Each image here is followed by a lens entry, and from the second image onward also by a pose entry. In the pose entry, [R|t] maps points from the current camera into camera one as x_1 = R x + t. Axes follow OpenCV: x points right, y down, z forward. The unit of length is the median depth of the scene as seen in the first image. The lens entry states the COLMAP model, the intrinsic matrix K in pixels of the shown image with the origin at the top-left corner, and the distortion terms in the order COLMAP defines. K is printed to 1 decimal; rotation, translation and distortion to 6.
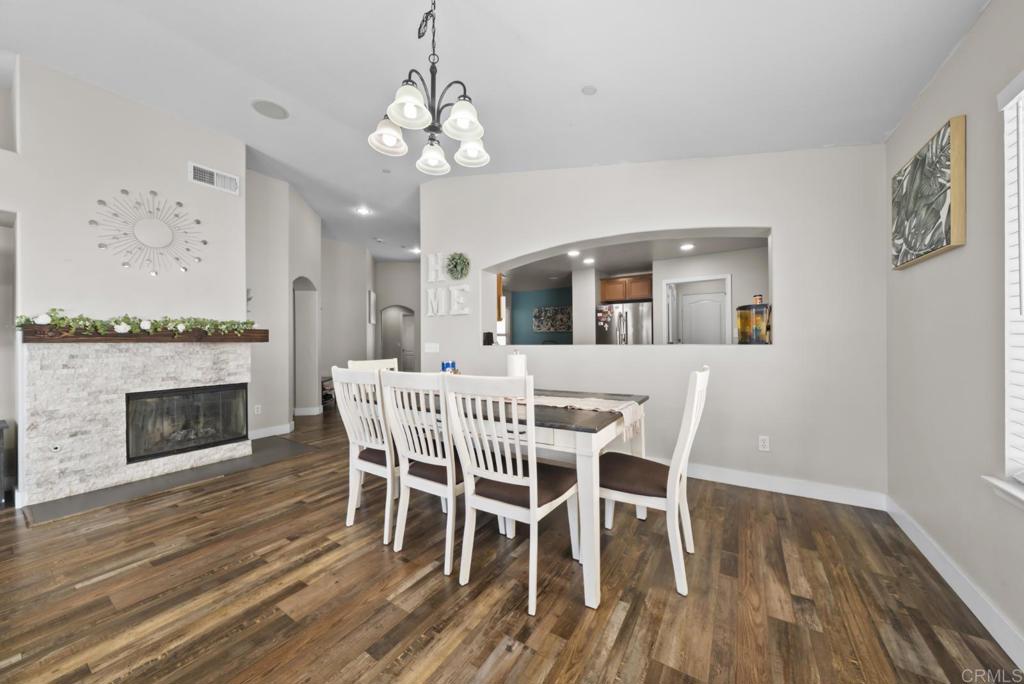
lens RADIAL K [[354.0, 0, 510.5], [0, 354.0, 341.6], [0, 0, 1]] dist [-0.003702, 0.000018]
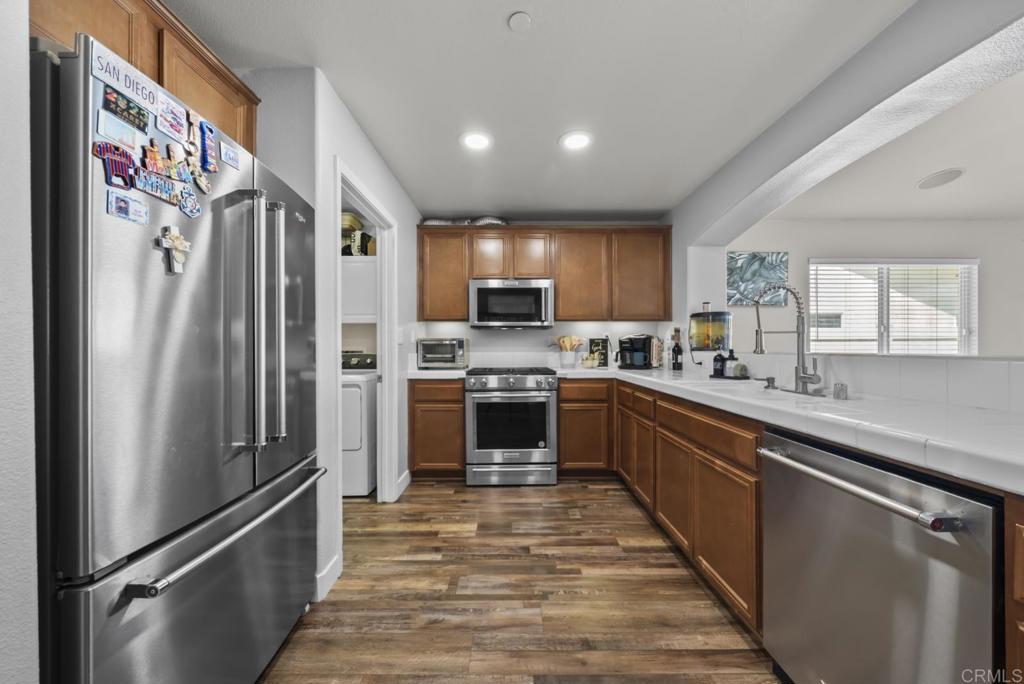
lens RADIAL K [[355.1, 0, 511.4], [0, 355.1, 348.5], [0, 0, 1]] dist [-0.001044, 0.000000]
pose [[-0.544408, 0.008779, 0.838774, 0.165835], [0.009546, 0.999945, -0.004270, -0.000475], [-0.838766, 0.005682, -0.544462, 2.174194]]
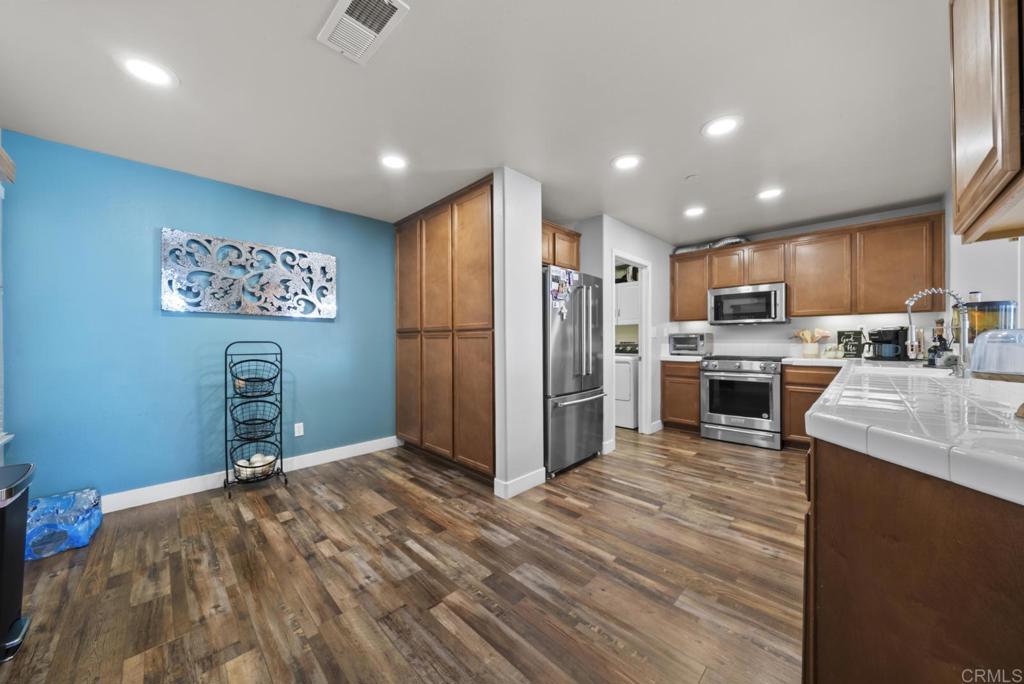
lens RADIAL K [[355.0, 0, 512.3], [0, 355.0, 343.9], [0, 0, 1]] dist [-0.002181, -0.000011]
pose [[0.207112, -0.000072, 0.978317, -0.527752], [0.005076, 0.999987, -0.001001, 0.005024], [-0.978304, 0.005173, 0.207109, 2.181924]]
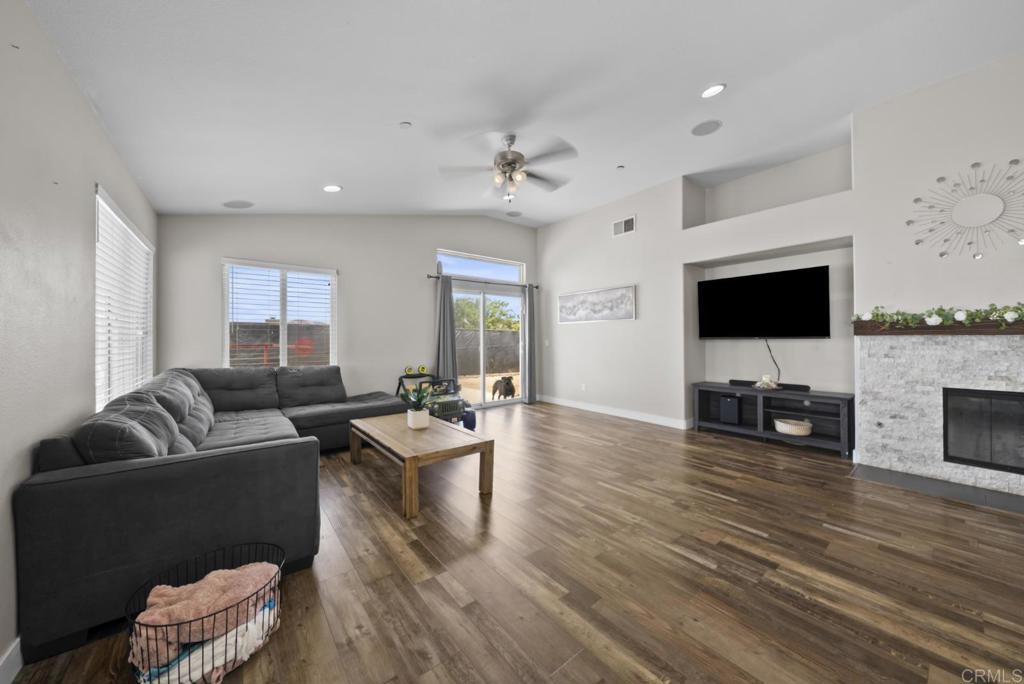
lens RADIAL K [[353.8, 0, 511.4], [0, 353.8, 337.8], [0, 0, 1]] dist [-0.005425, 0.000033]
pose [[-0.322773, 0.006096, -0.946457, 0.223438], [0.006608, 0.999969, 0.004188, -0.001814], [0.946453, -0.004903, -0.322803, 0.209110]]
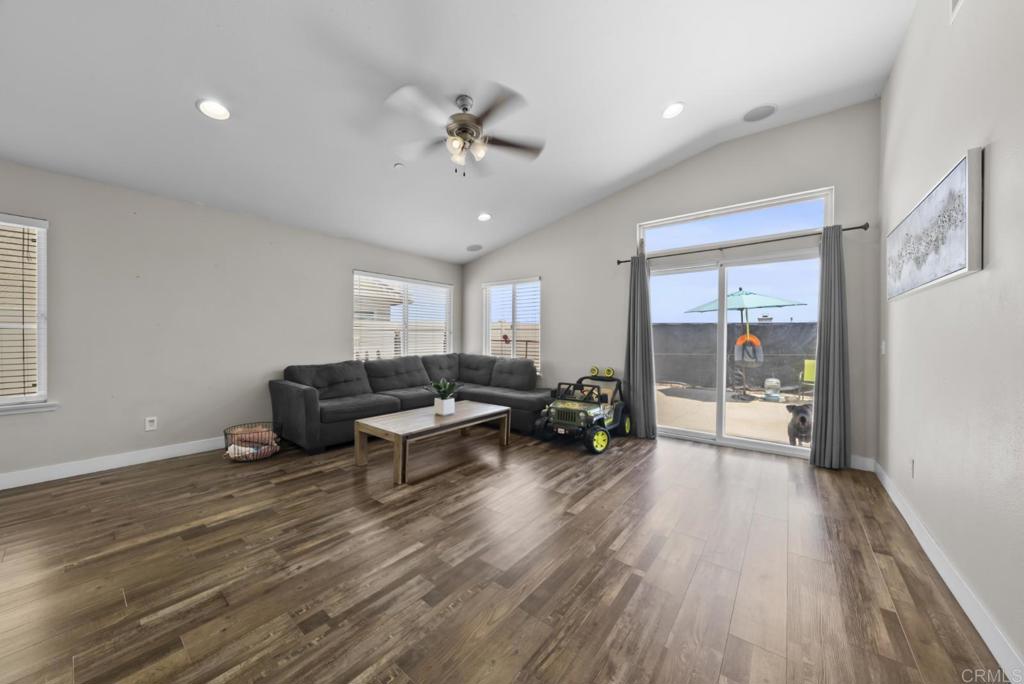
lens RADIAL K [[354.0, 0, 510.5], [0, 354.0, 341.6], [0, 0, 1]] dist [-0.003702, 0.000018]
pose [[-0.995742, 0.002055, 0.092166, -1.116373], [0.002986, 0.999946, 0.009974, 0.013405], [-0.092141, 0.010206, -0.995694, 0.820306]]
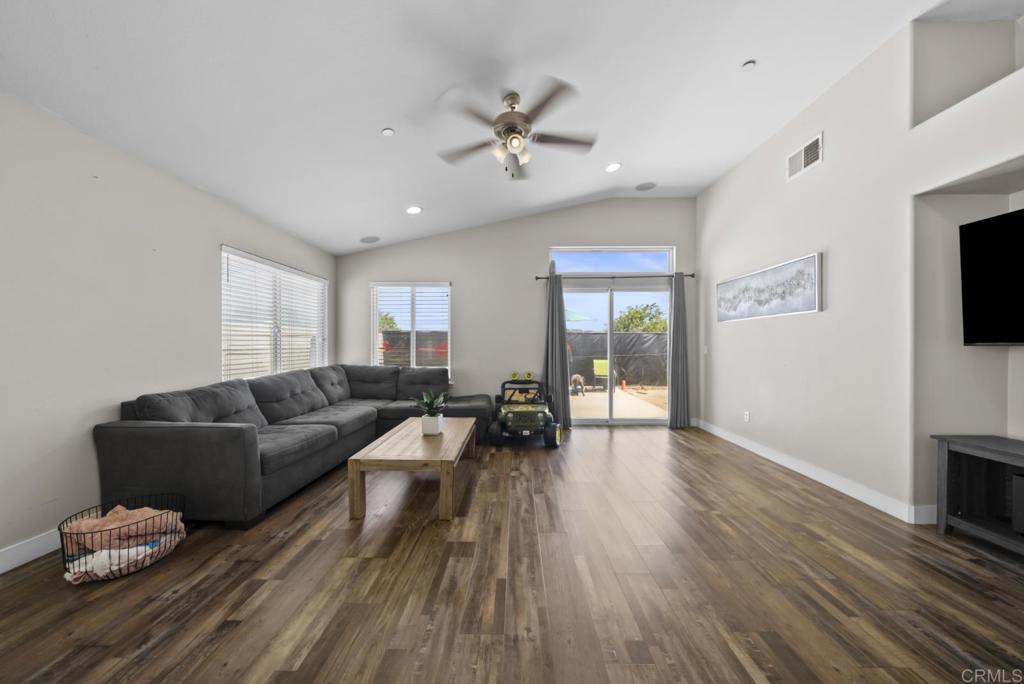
lens RADIAL K [[356.9, 0, 512.4], [0, 356.9, 345.4], [0, 0, 1]] dist [-0.002154, -0.000247]
pose [[-0.844796, 0.008414, -0.535022, -0.365071], [0.006873, 0.999965, 0.004872, 0.007234], [0.535044, 0.000438, -0.844824, 0.650458]]
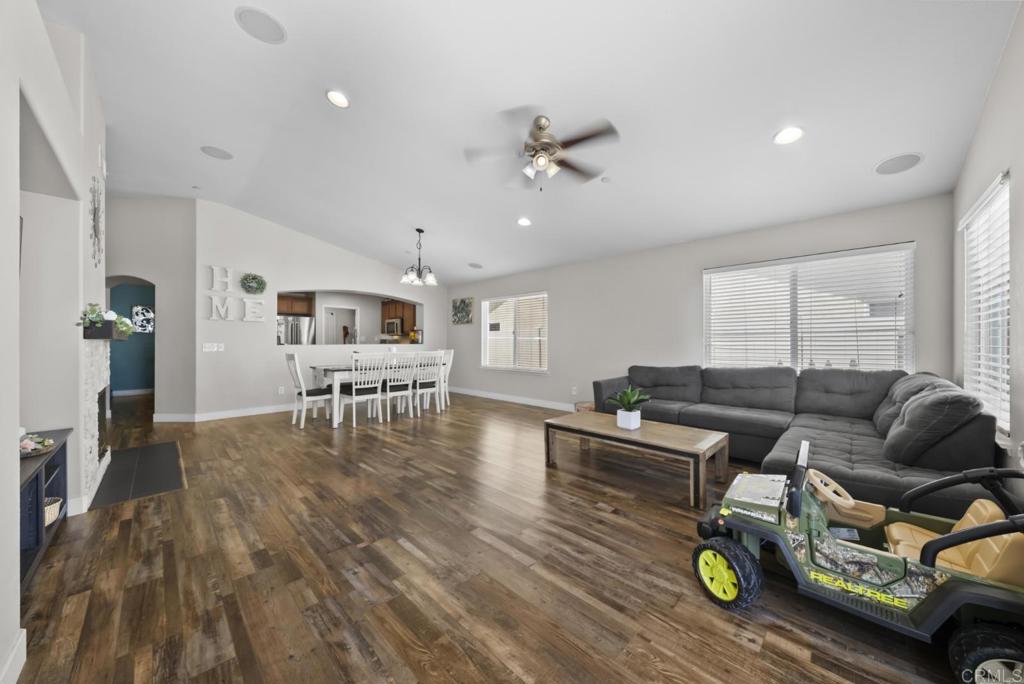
lens RADIAL K [[355.0, 0, 512.3], [0, 355.0, 343.9], [0, 0, 1]] dist [-0.002181, -0.000011]
pose [[0.202506, 0.003909, 0.979273, -1.968199], [0.001408, 0.999990, -0.004283, 0.019968], [-0.979280, 0.002247, 0.202498, -0.309402]]
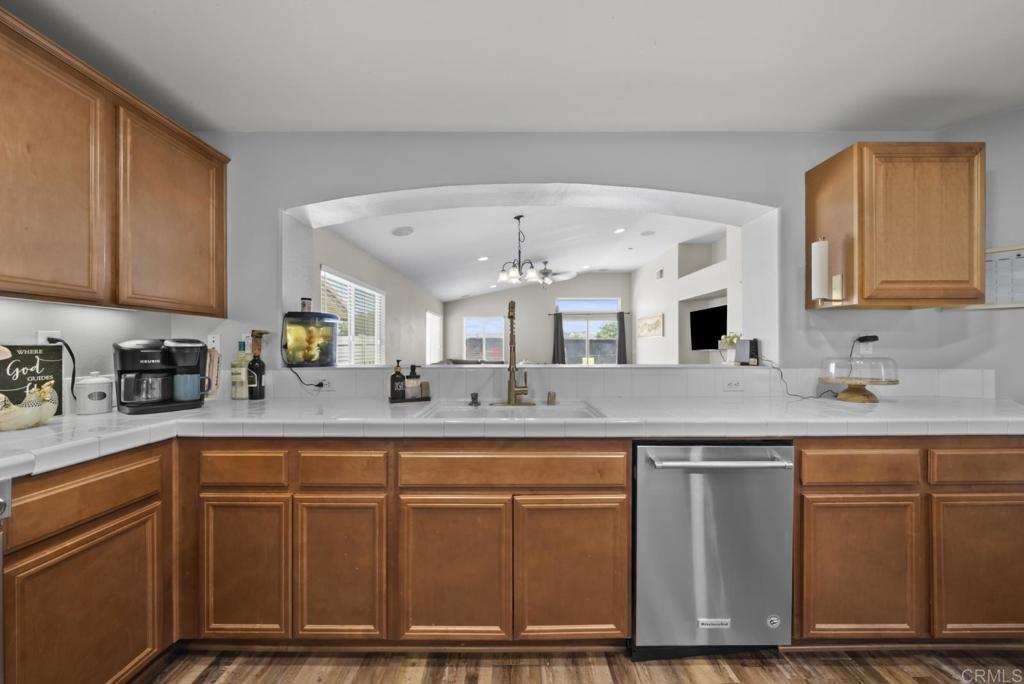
lens RADIAL K [[355.0, 0, 512.3], [0, 355.0, 343.9], [0, 0, 1]] dist [-0.002181, -0.000011]
pose [[-0.841461, 0.006472, -0.540280, 0.792493], [0.008121, 0.999967, -0.000669, -0.036706], [0.540257, -0.004951, -0.841485, 1.975805]]
